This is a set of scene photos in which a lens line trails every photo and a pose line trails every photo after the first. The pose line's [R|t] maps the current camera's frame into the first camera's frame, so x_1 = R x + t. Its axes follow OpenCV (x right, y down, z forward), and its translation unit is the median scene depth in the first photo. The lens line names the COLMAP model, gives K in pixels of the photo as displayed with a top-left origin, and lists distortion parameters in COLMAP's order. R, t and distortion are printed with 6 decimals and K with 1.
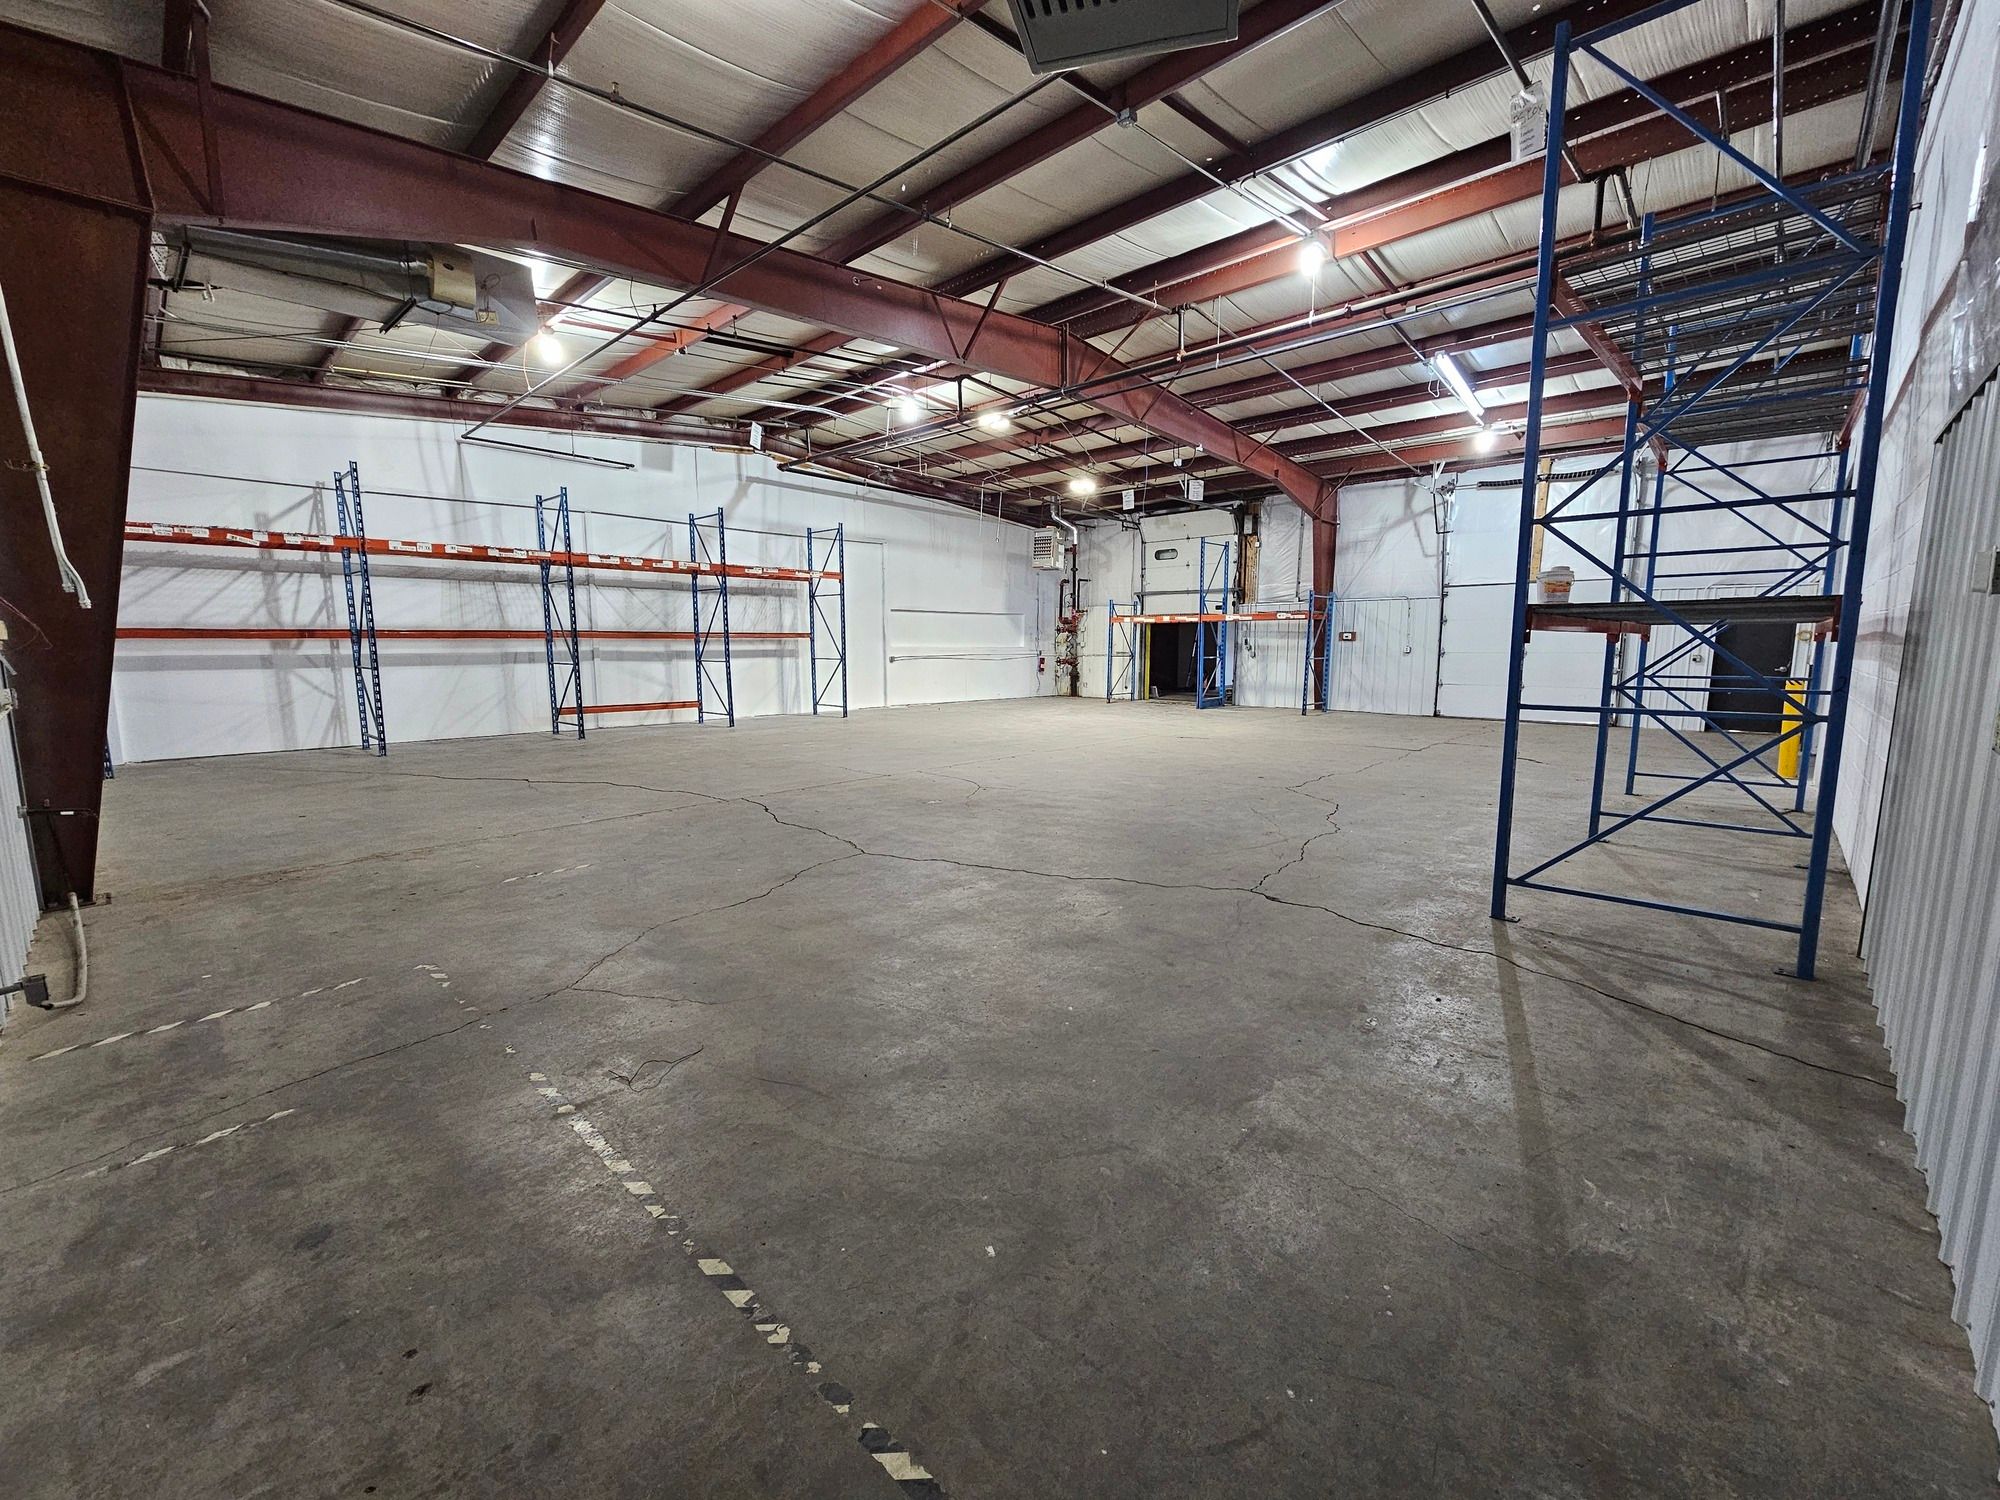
lens RADIAL K [[816.2, 0, 1004.7], [0, 816.2, 753.4], [0, 0, 1]] dist [-0.003361, -0.000289]
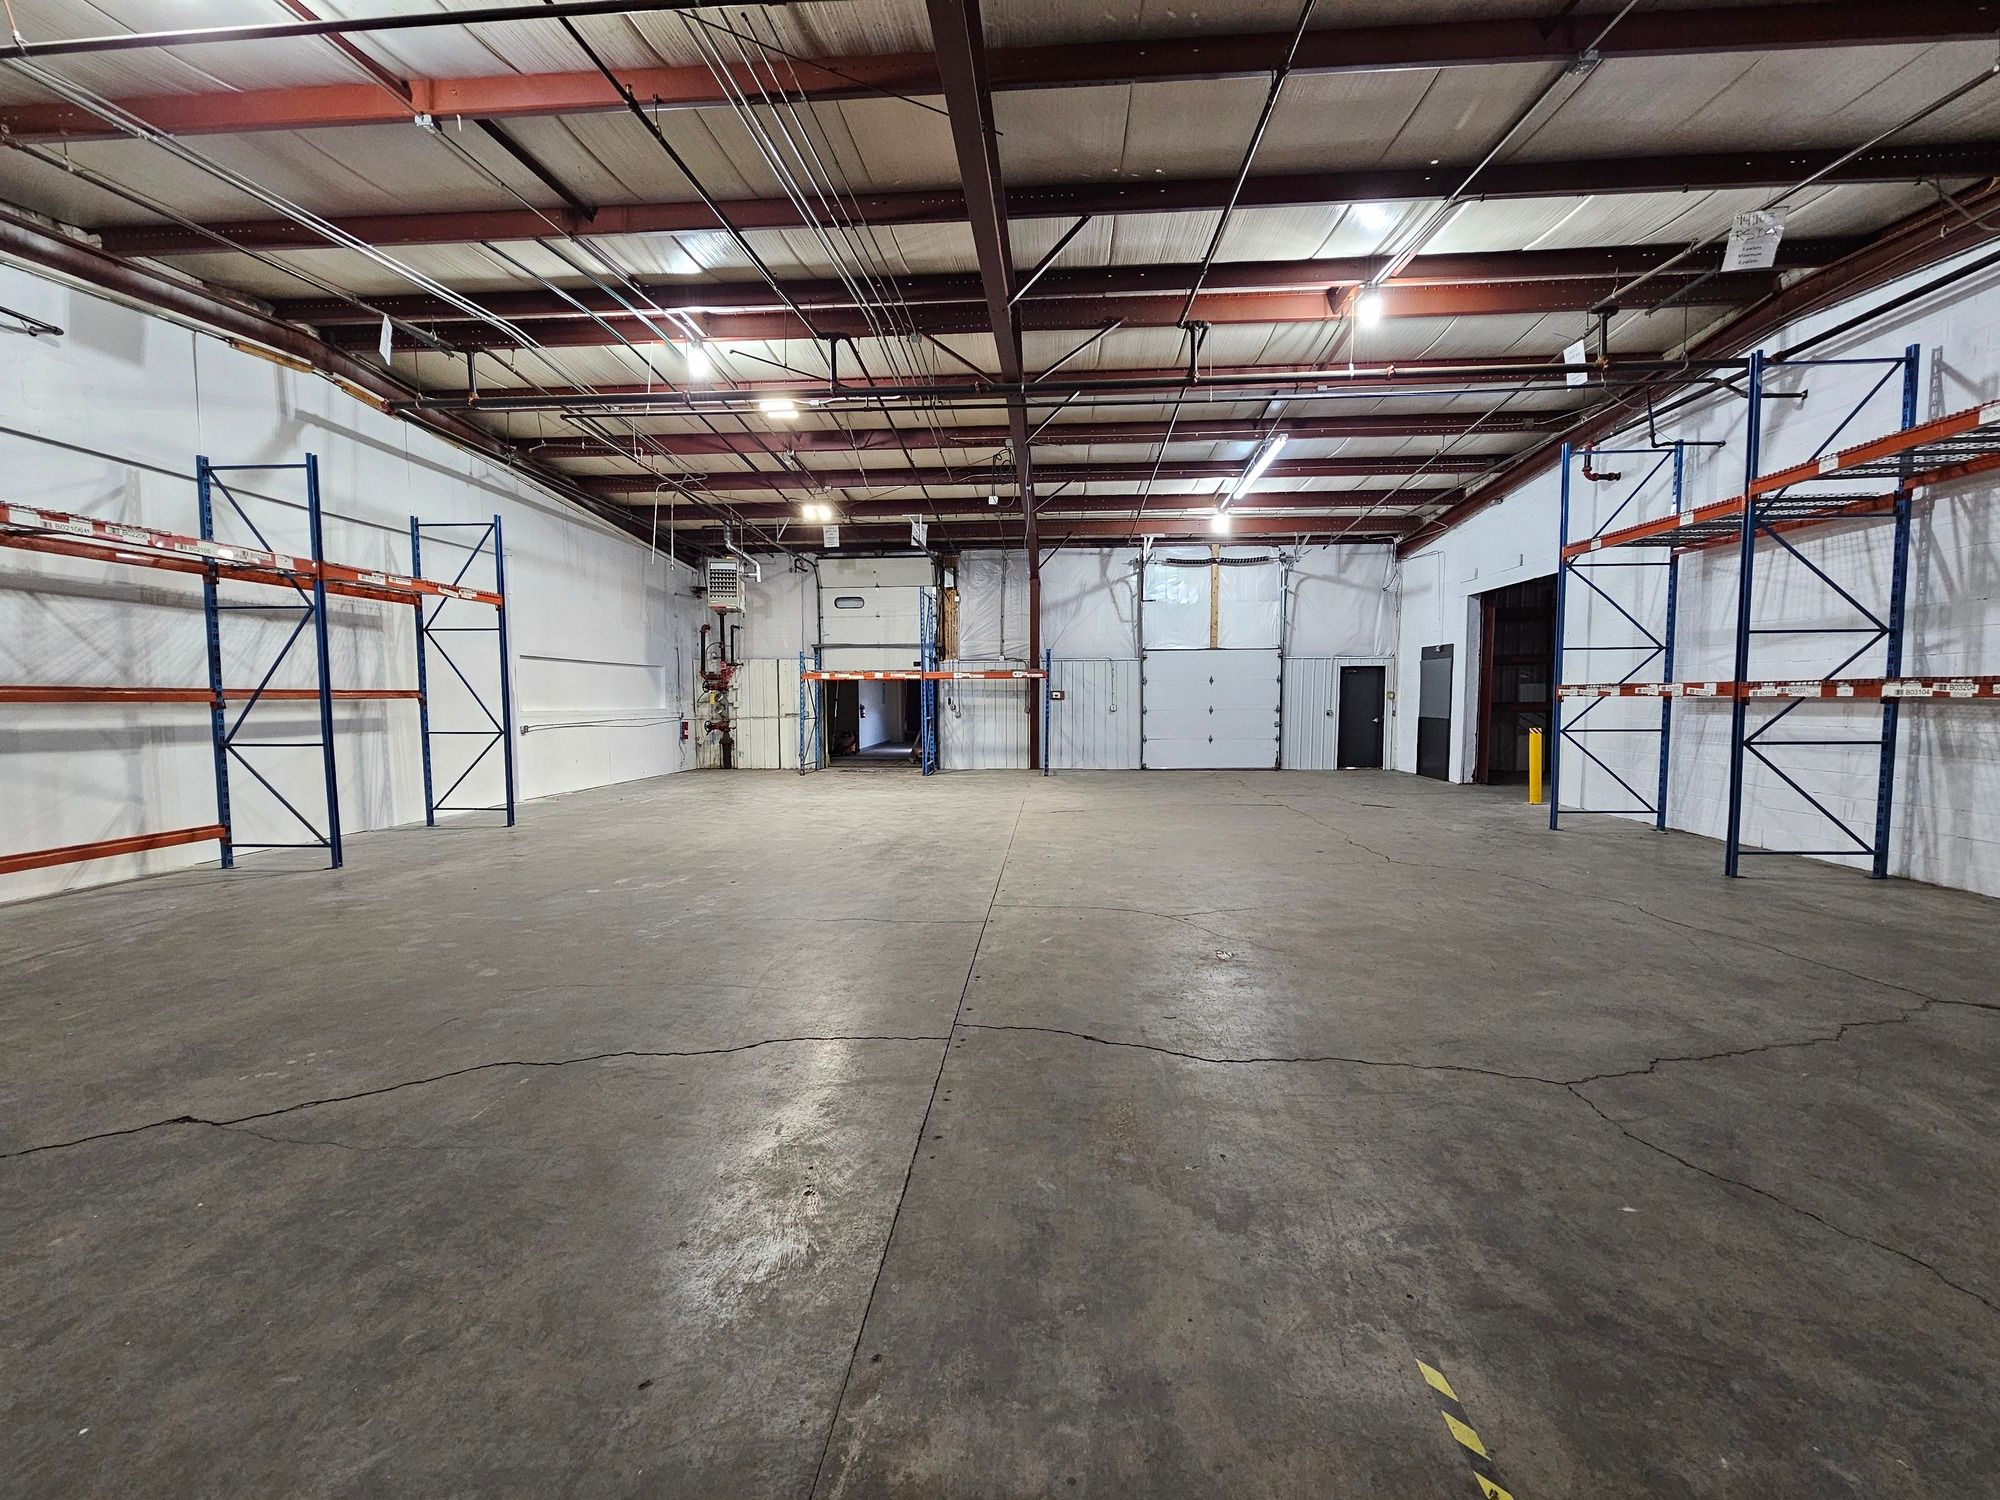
lens RADIAL K [[816.2, 0, 1004.7], [0, 816.2, 753.4], [0, 0, 1]] dist [-0.003361, -0.000289]
pose [[0.773988, -0.045540, 0.631560, -0.284908], [0.088678, 0.995376, -0.036904, -0.041846], [-0.626959, 0.084569, 0.774448, 0.273309]]
